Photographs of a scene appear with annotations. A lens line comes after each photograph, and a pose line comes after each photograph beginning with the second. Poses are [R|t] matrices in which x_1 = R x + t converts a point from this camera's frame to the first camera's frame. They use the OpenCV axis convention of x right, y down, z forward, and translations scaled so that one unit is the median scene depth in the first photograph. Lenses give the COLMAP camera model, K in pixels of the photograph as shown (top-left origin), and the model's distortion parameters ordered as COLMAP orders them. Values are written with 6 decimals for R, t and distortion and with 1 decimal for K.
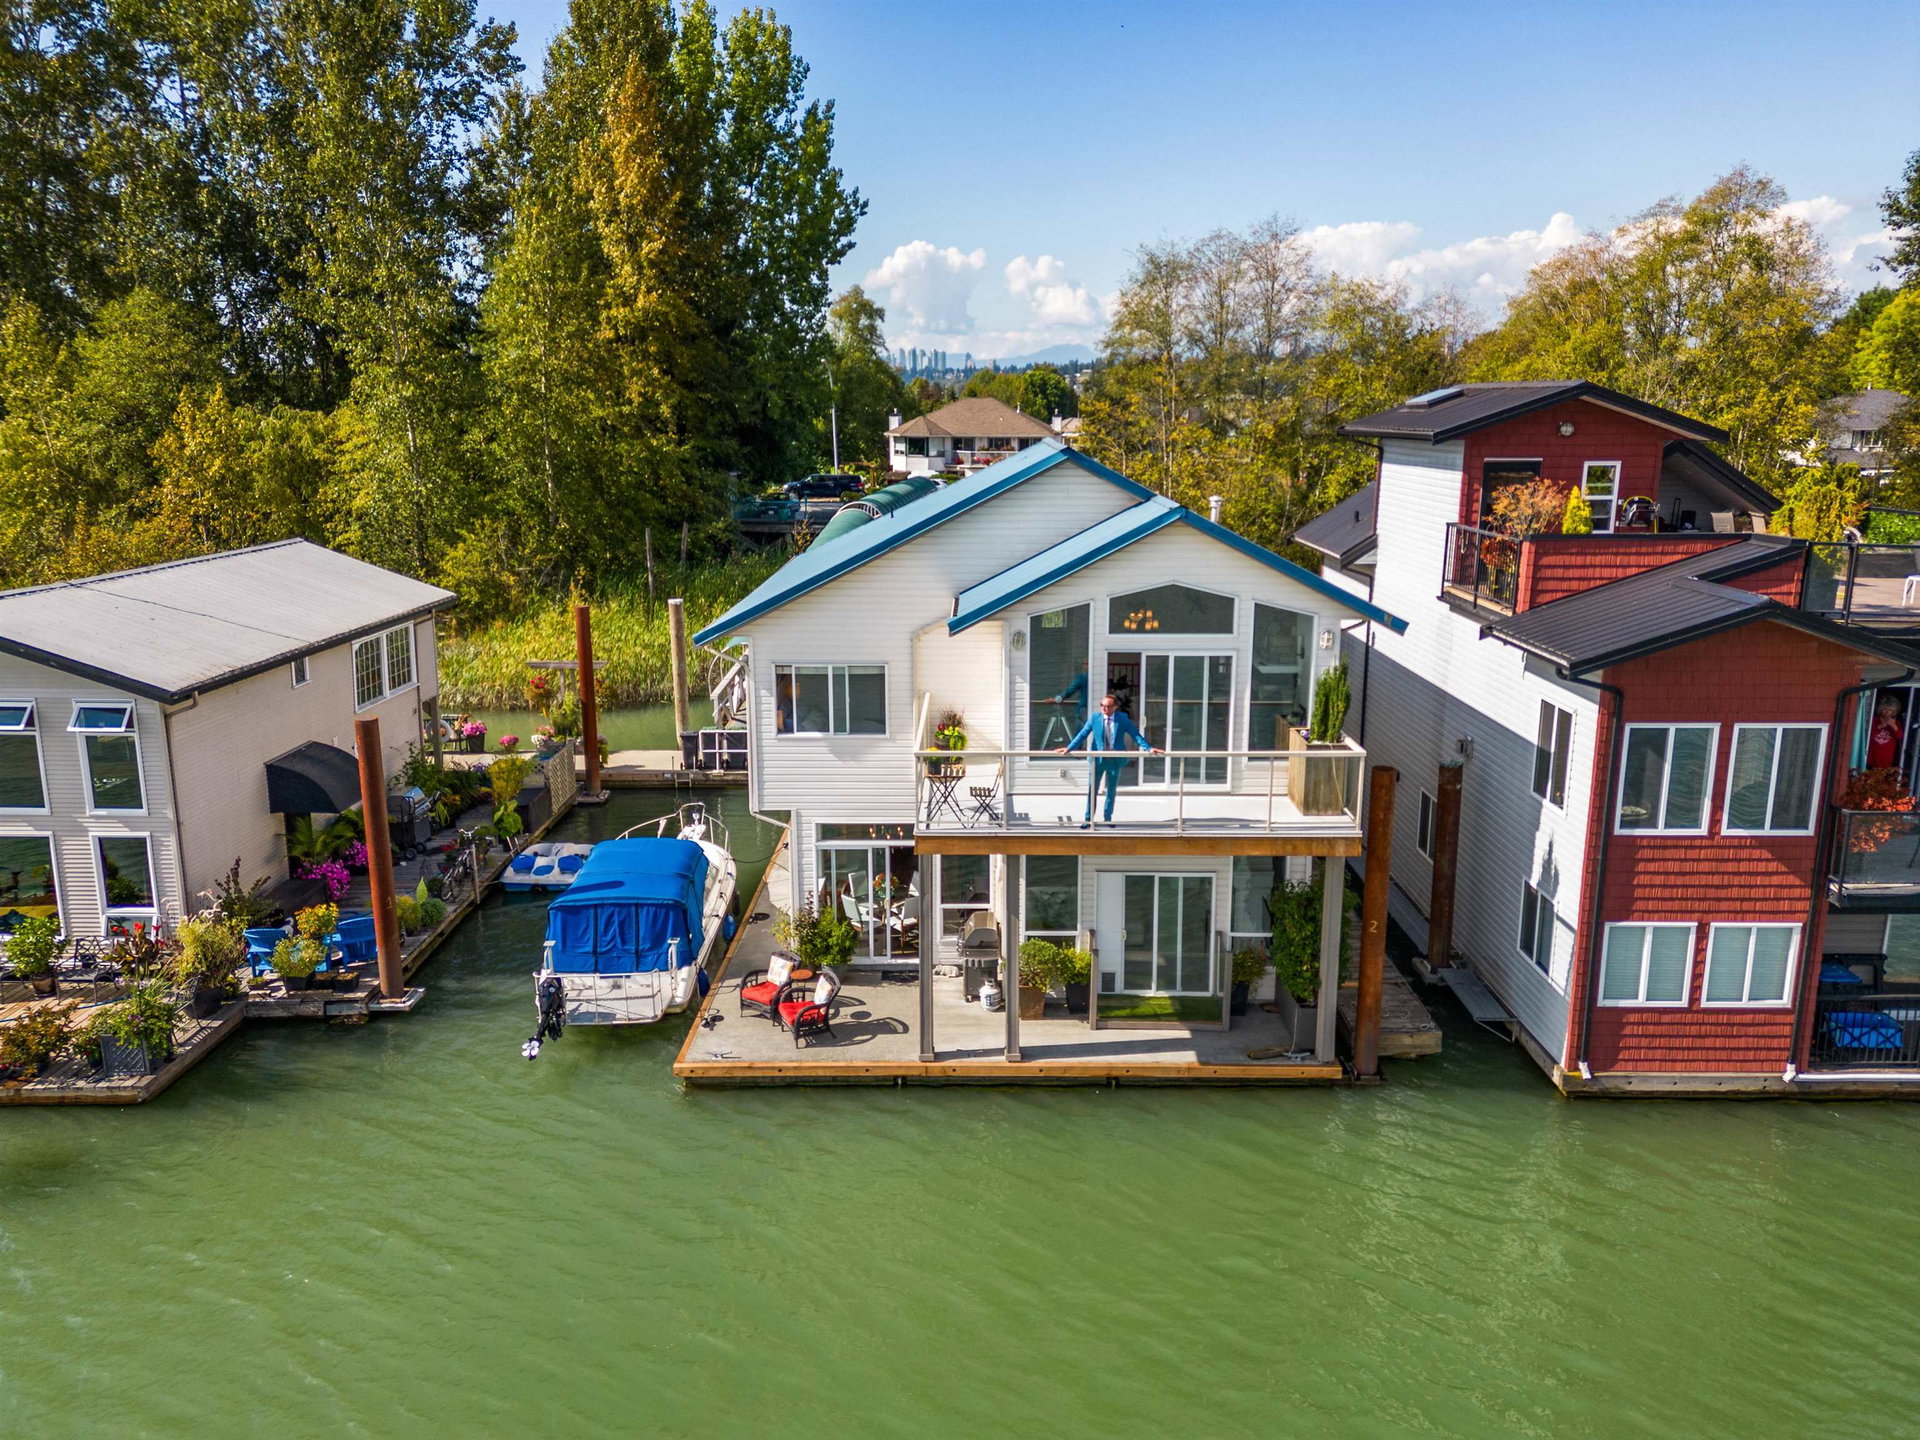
lens RADIAL K [[1352.8, 0, 954.9], [0, 1352.8, 714.6], [0, 0, 1]] dist [0.077778, -0.075819]
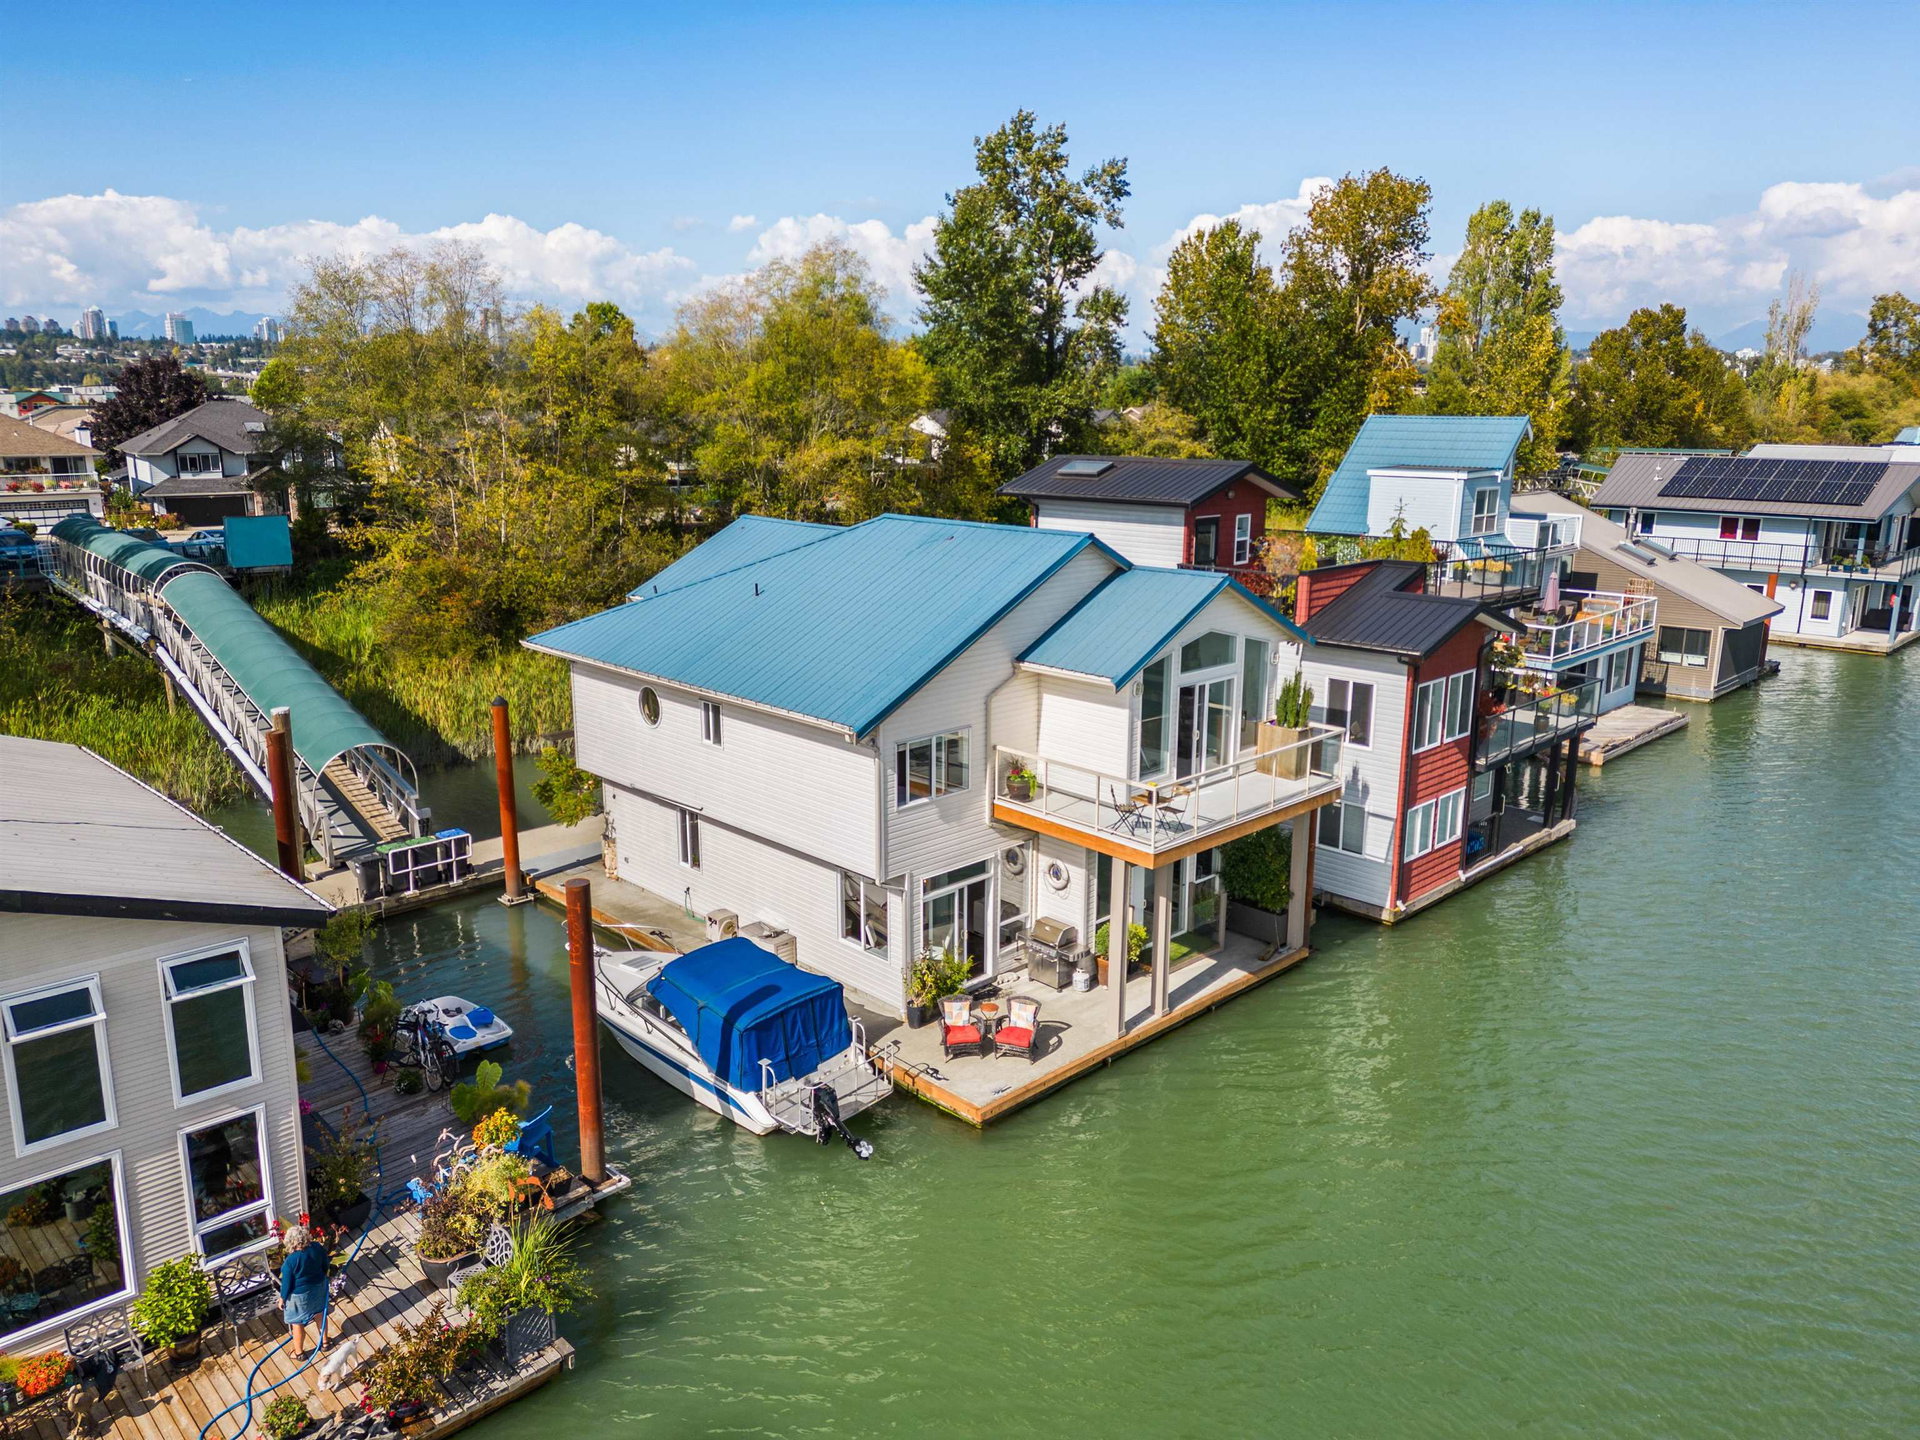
lens RADIAL K [[1352.8, 0, 954.9], [0, 1352.8, 714.6], [0, 0, 1]] dist [0.077778, -0.075819]
pose [[0.710006, -0.157156, 0.686435, -0.875562], [0.152361, 0.985973, 0.068141, -0.131953], [-0.687515, 0.056206, 0.723991, 0.182393]]
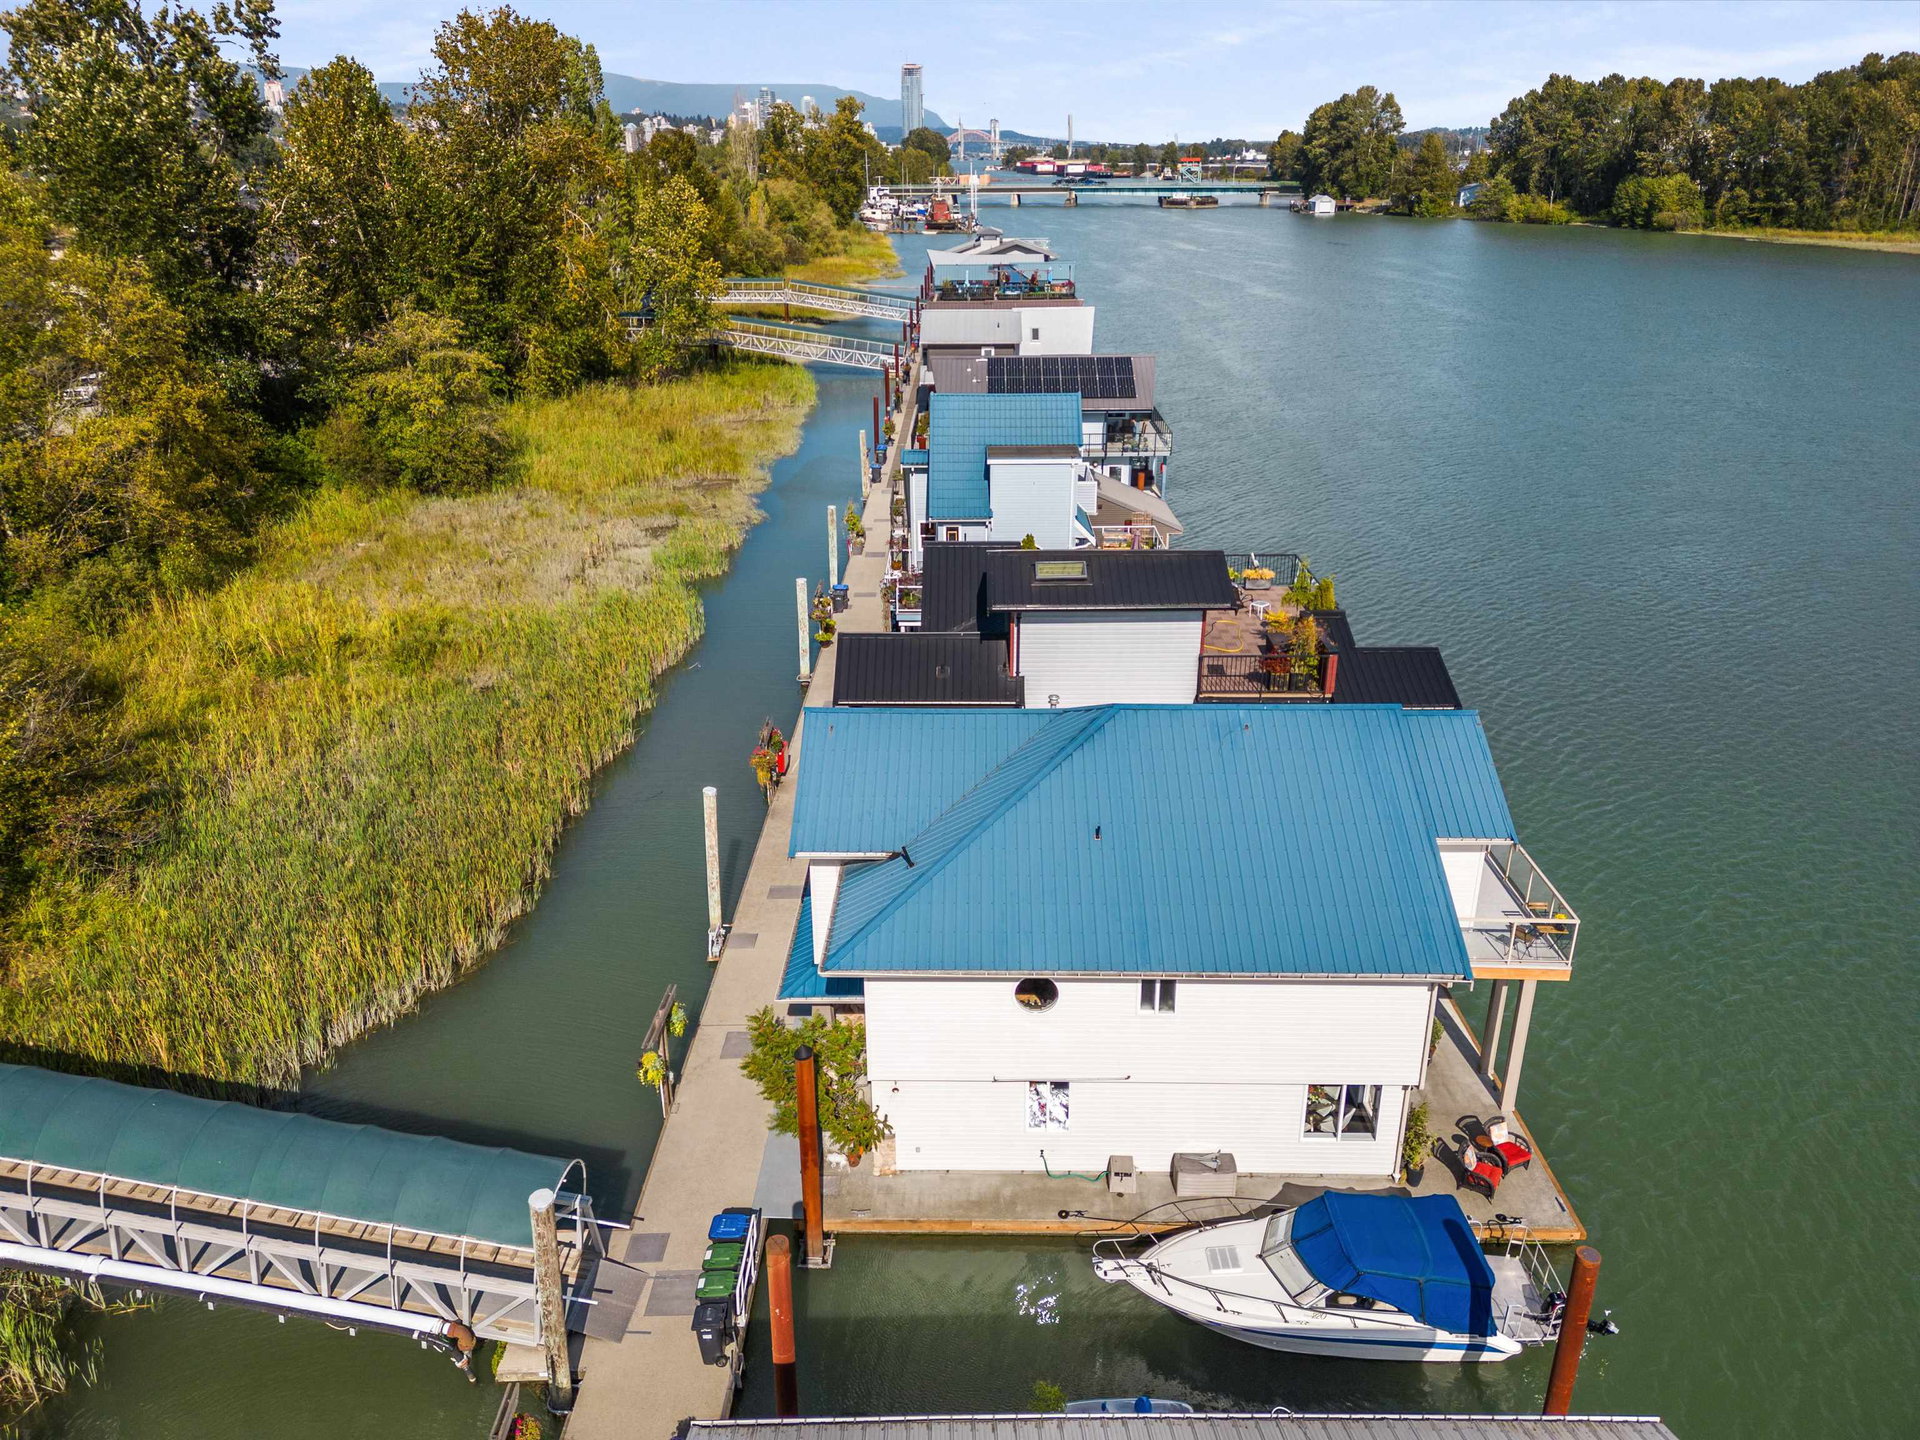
lens RADIAL K [[1352.8, 0, 954.9], [0, 1352.8, 714.6], [0, 0, 1]] dist [0.077778, -0.075819]
pose [[-0.005215, -0.385405, 0.922733, -1.185652], [0.219731, 0.899752, 0.377049, -0.805302], [-0.975547, 0.204719, 0.079993, 1.308985]]
